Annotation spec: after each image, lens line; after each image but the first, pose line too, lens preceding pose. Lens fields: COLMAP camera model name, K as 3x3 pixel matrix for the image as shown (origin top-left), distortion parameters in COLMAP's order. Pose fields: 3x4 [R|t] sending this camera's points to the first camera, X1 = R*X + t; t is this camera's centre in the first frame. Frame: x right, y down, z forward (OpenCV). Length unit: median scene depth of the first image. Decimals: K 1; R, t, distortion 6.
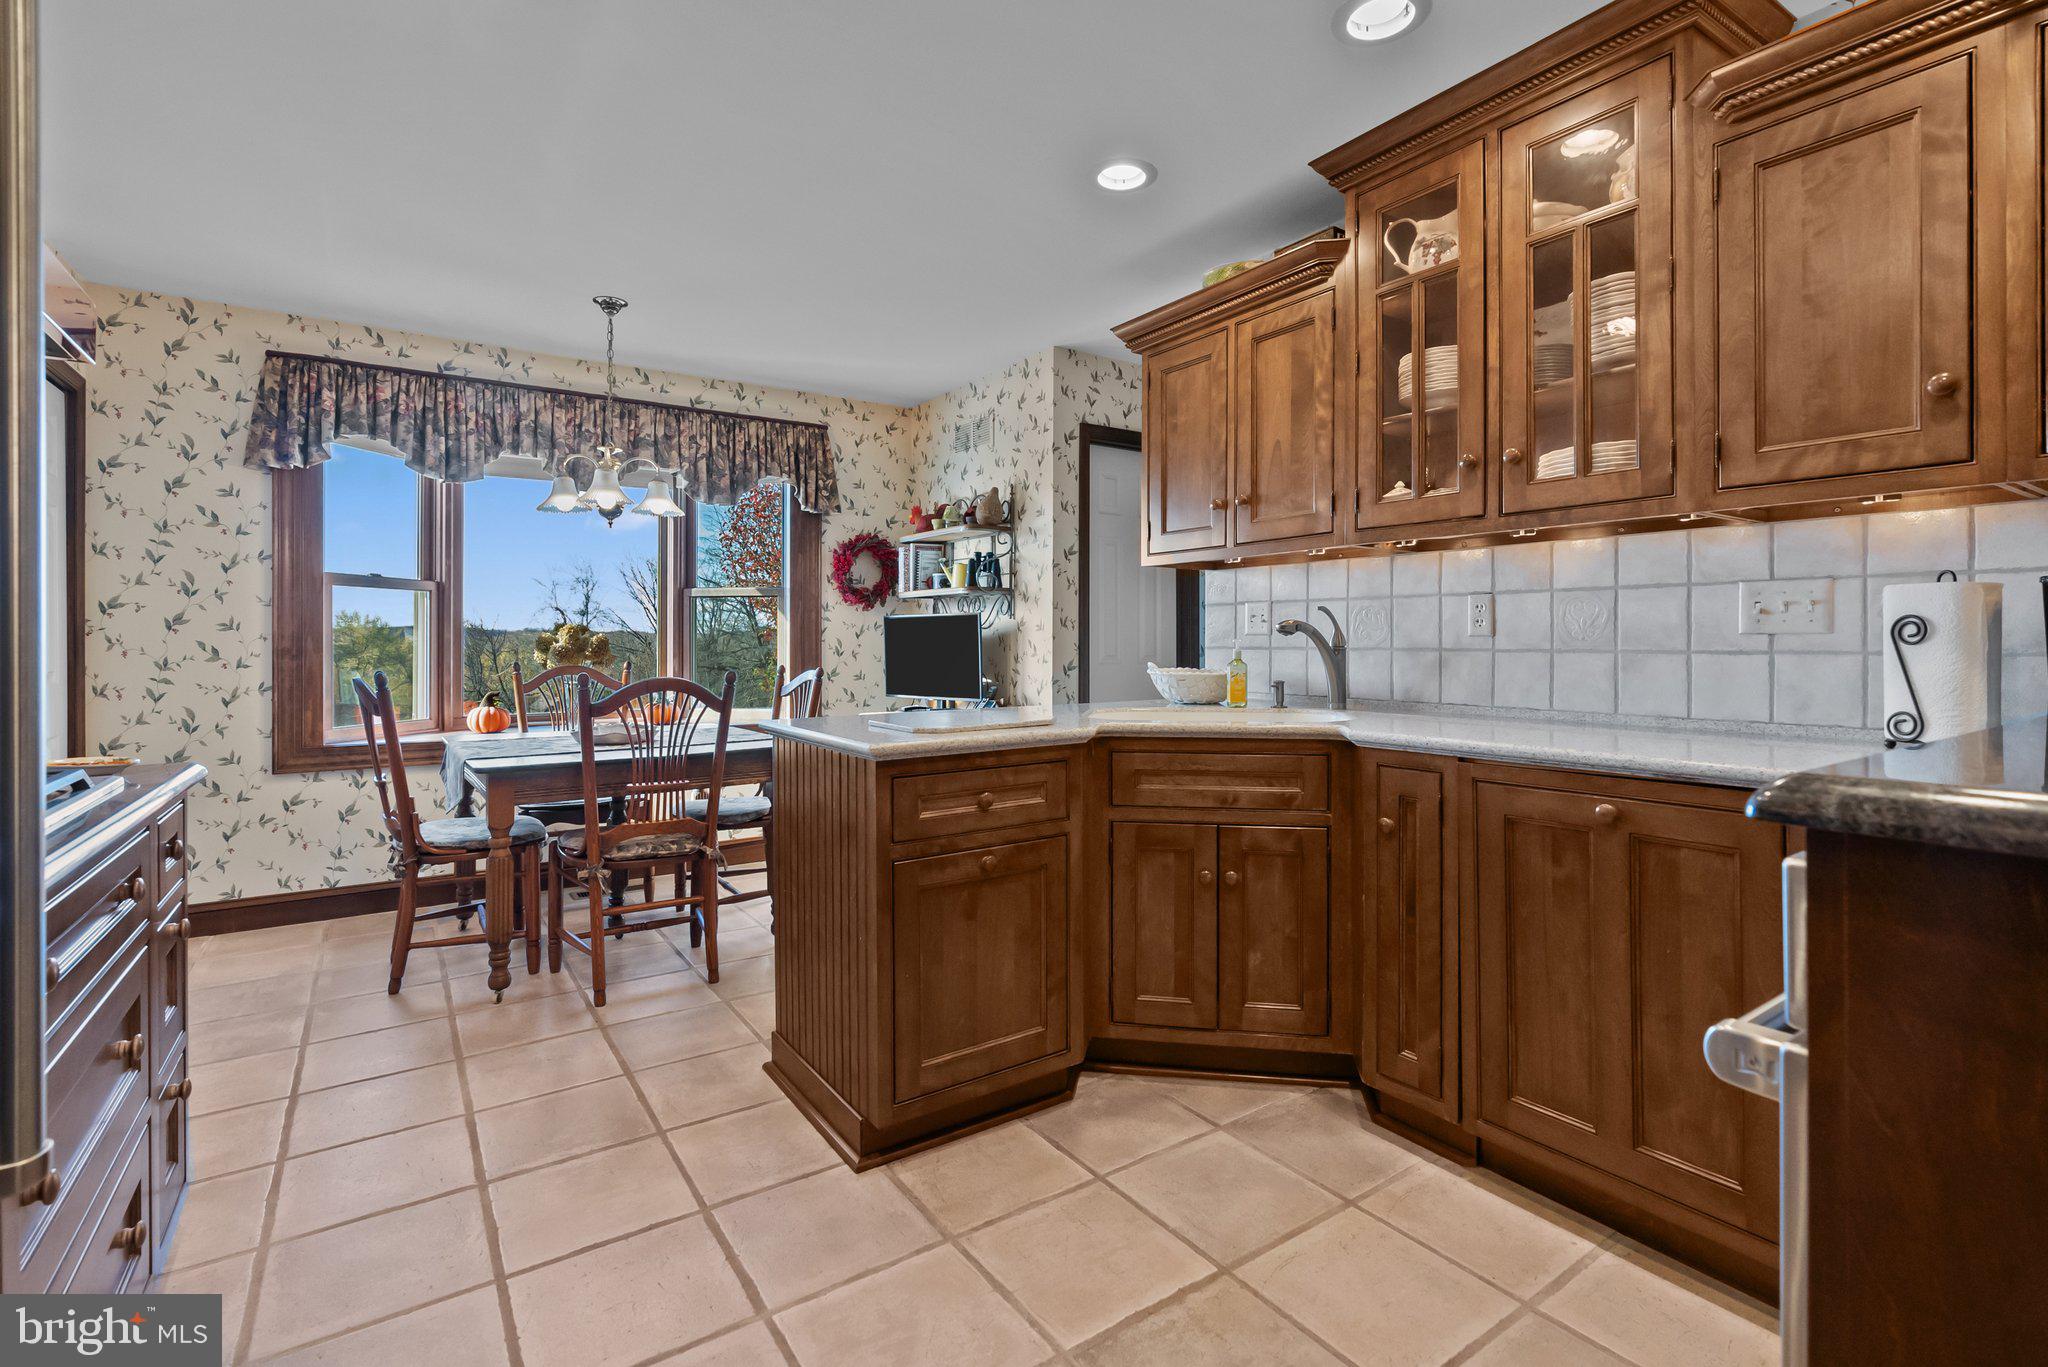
lens RADIAL K [[941.4, 0, 1032.6], [0, 941.4, 646.3], [0, 0, 1]] dist [-0.004124, 0.000871]
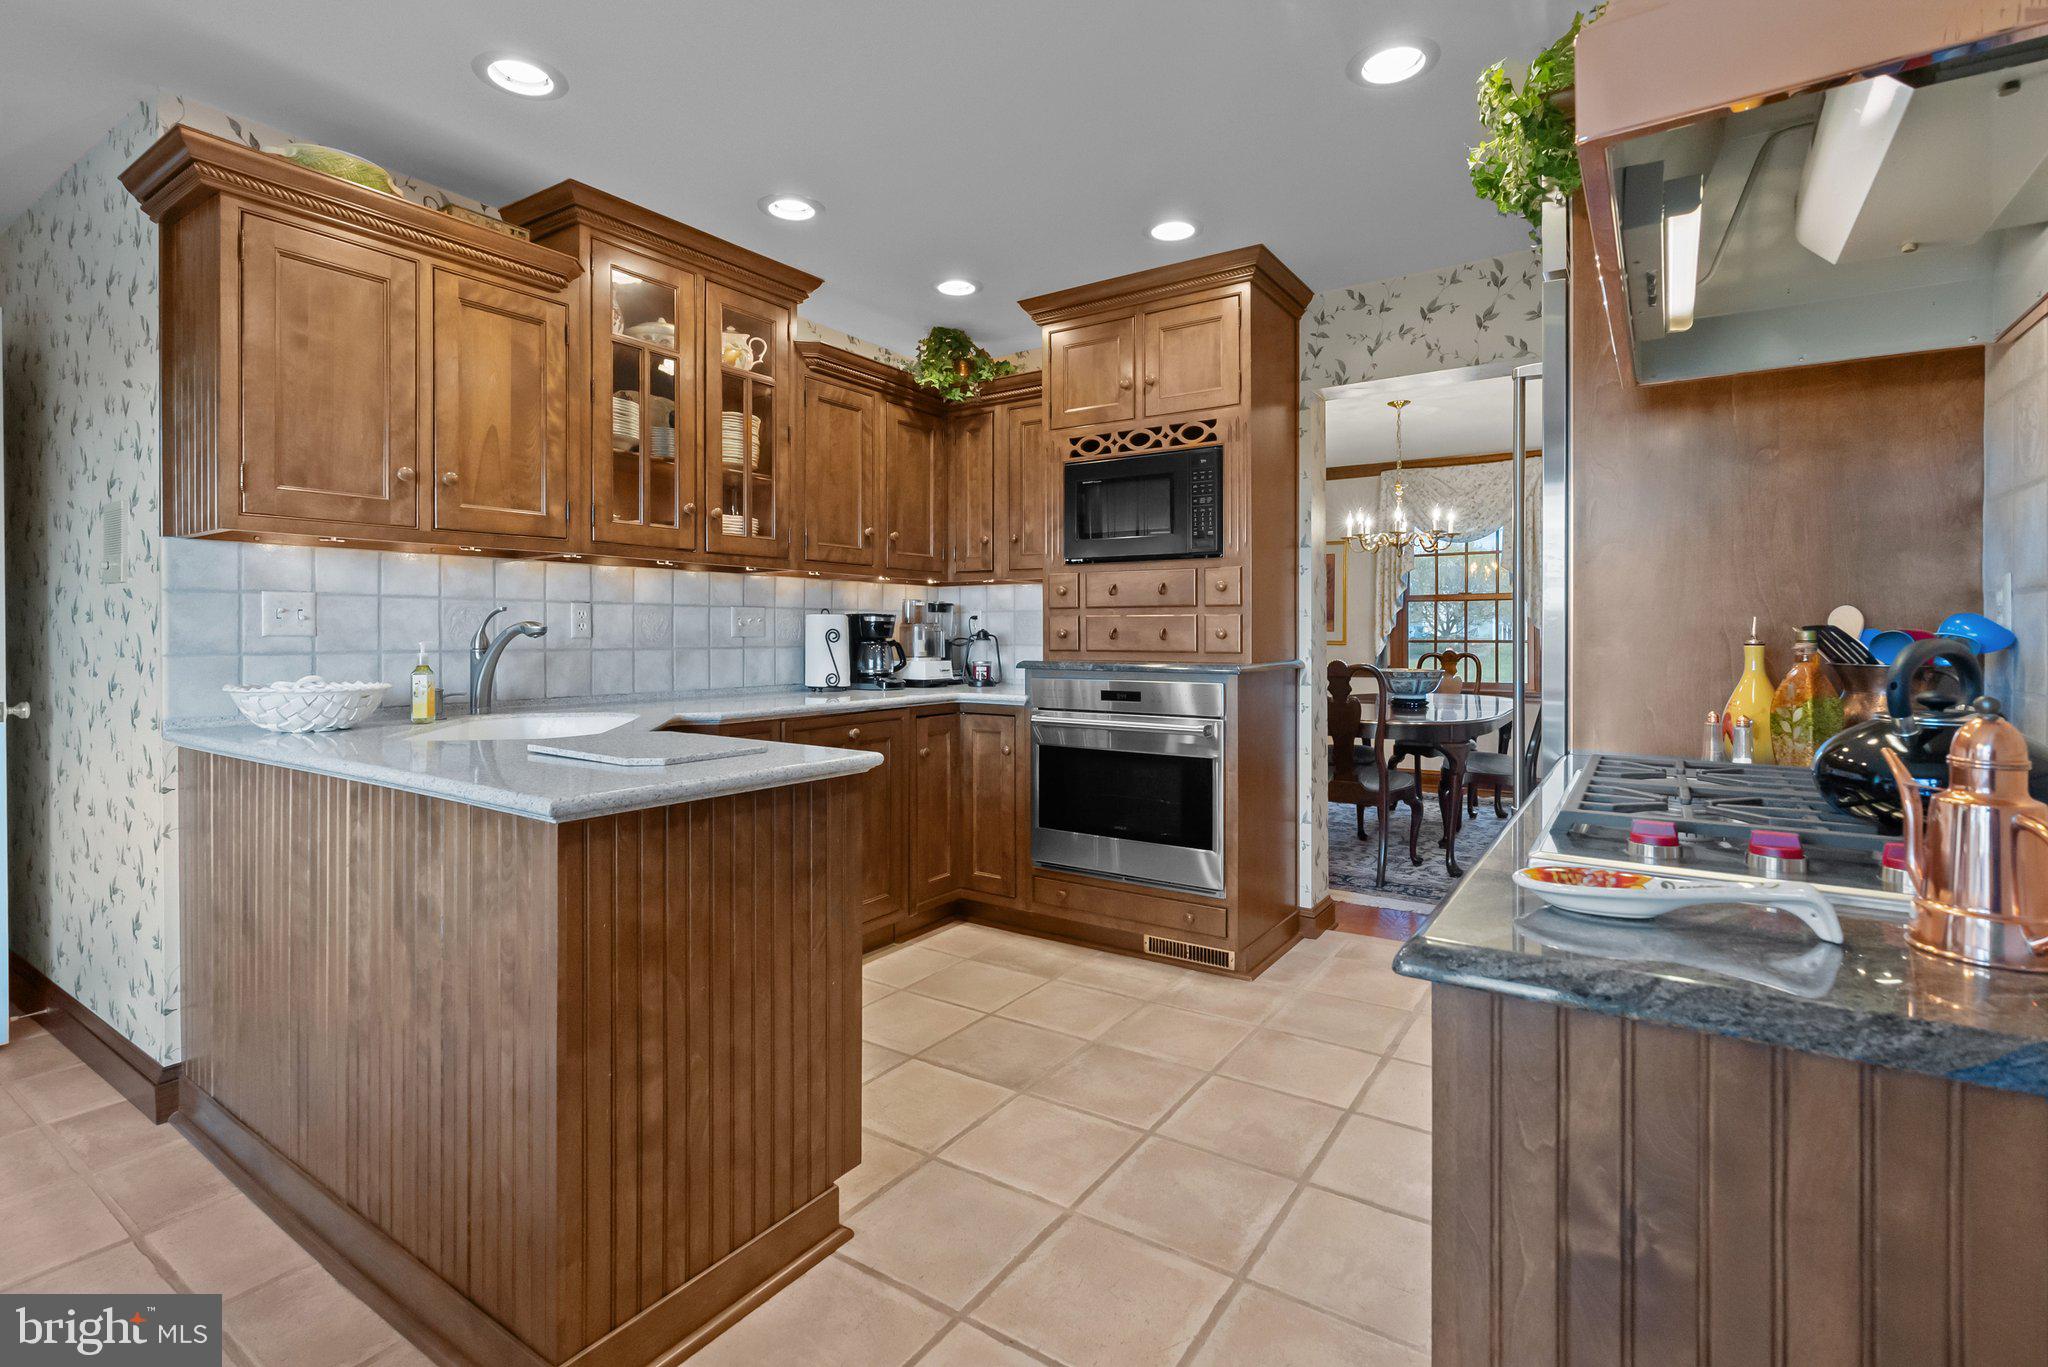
lens RADIAL K [[960.5, 0, 1020.1], [0, 960.5, 634.4], [0, 0, 1]] dist [-0.002465, 0.000111]
pose [[-0.360327, 0.000808, 0.932826, -0.765021], [0.006654, 0.999976, 0.001704, -0.012184], [-0.932802, 0.006821, -0.360324, 0.816279]]
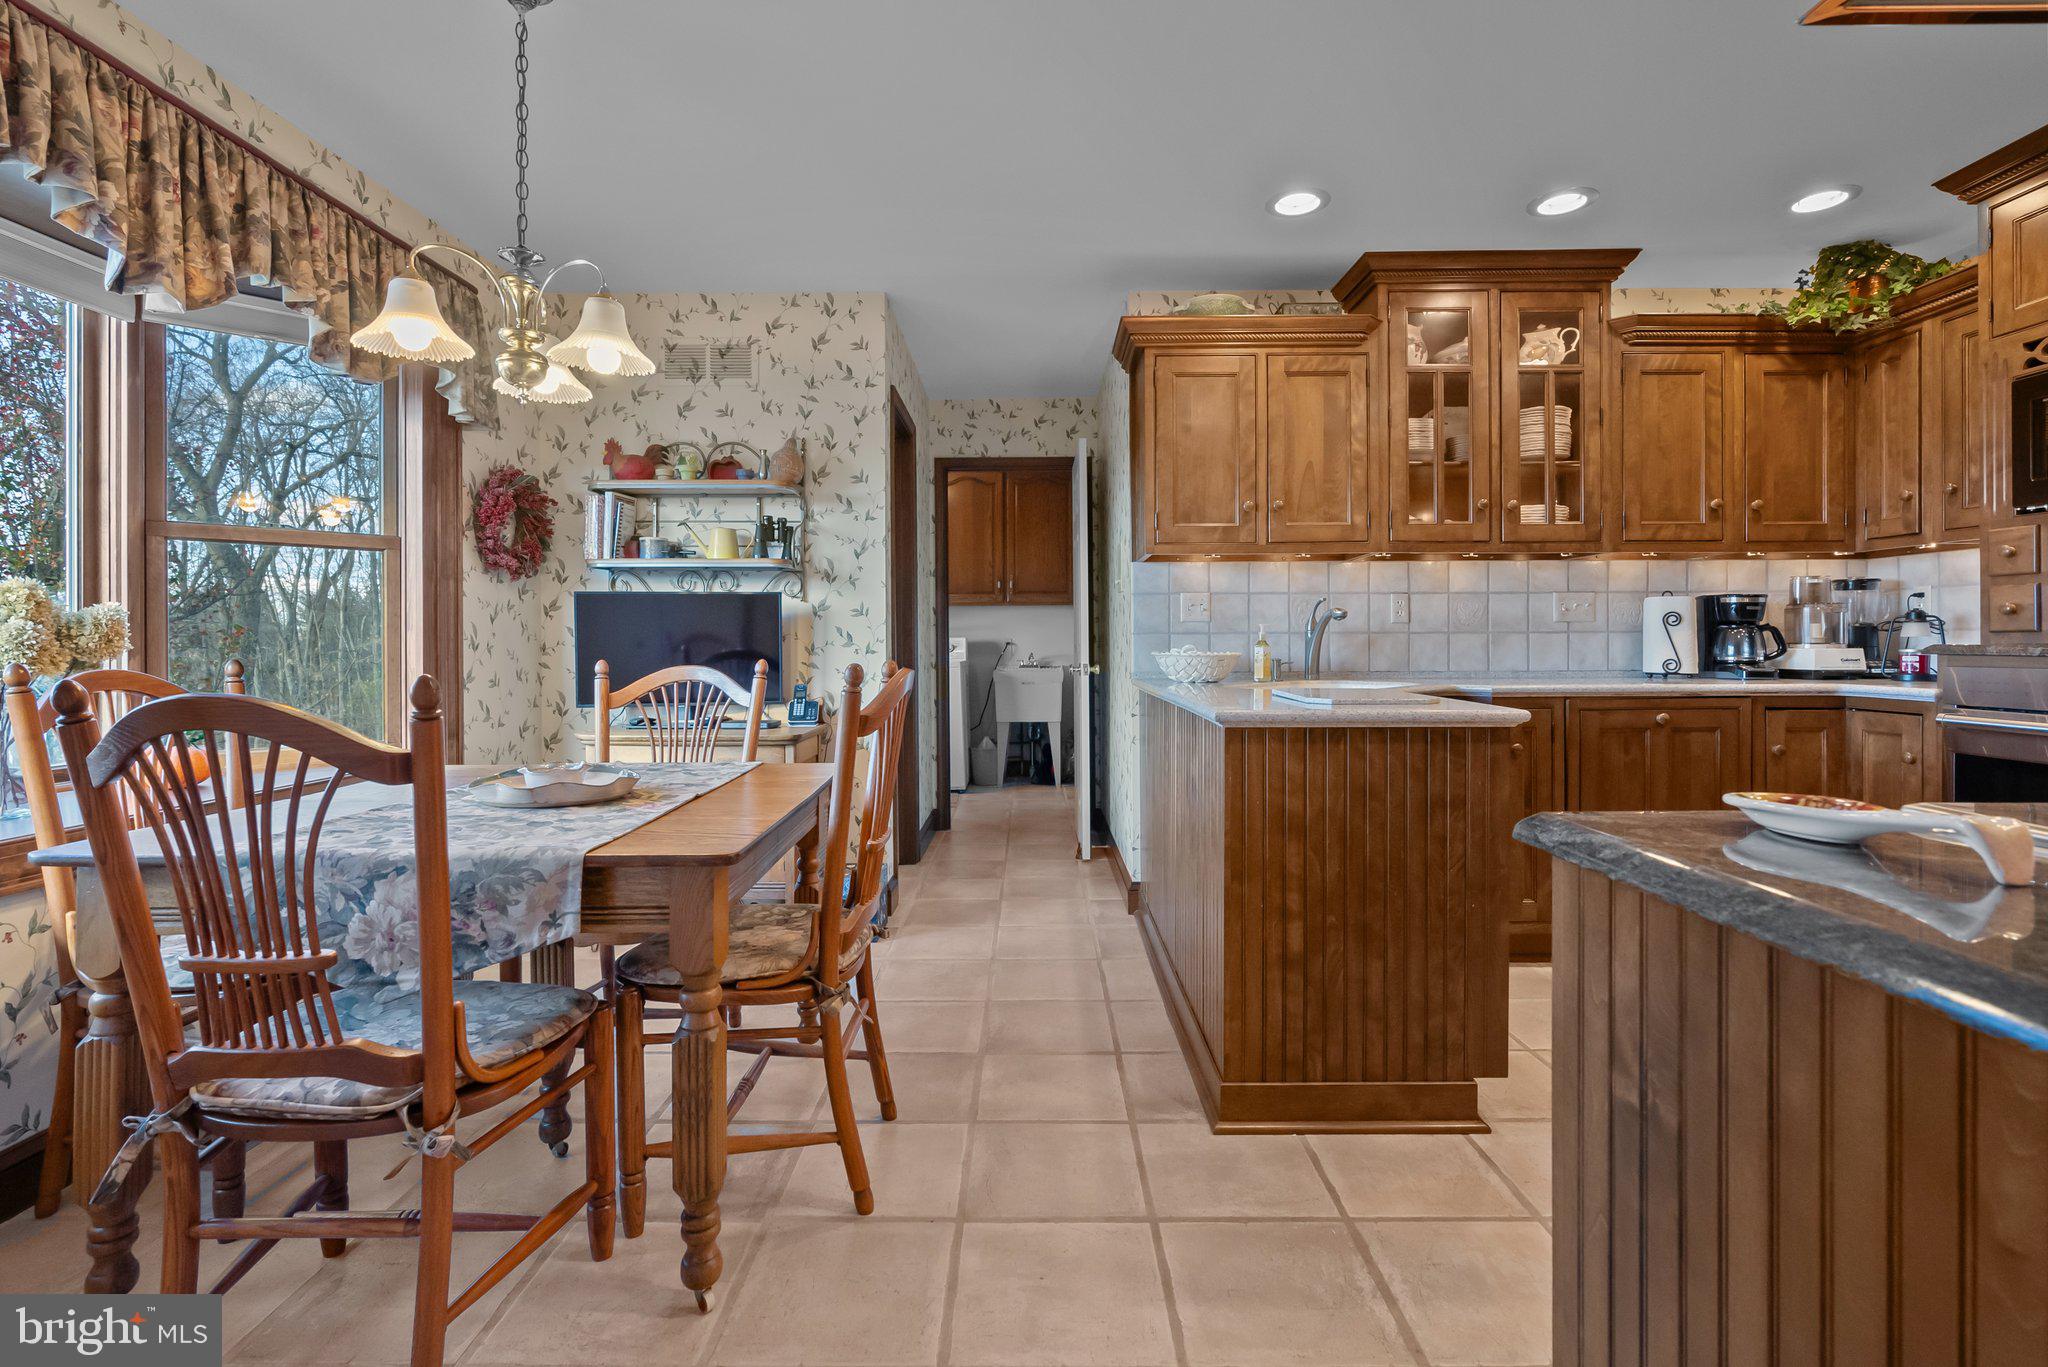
lens RADIAL K [[941.4, 0, 1032.6], [0, 941.4, 646.3], [0, 0, 1]] dist [-0.004124, 0.000871]
pose [[0.570684, -0.004342, 0.821159, -0.906838], [0.008786, 0.999961, -0.000818, 0.018787], [-0.821123, 0.007681, 0.570699, 0.569765]]
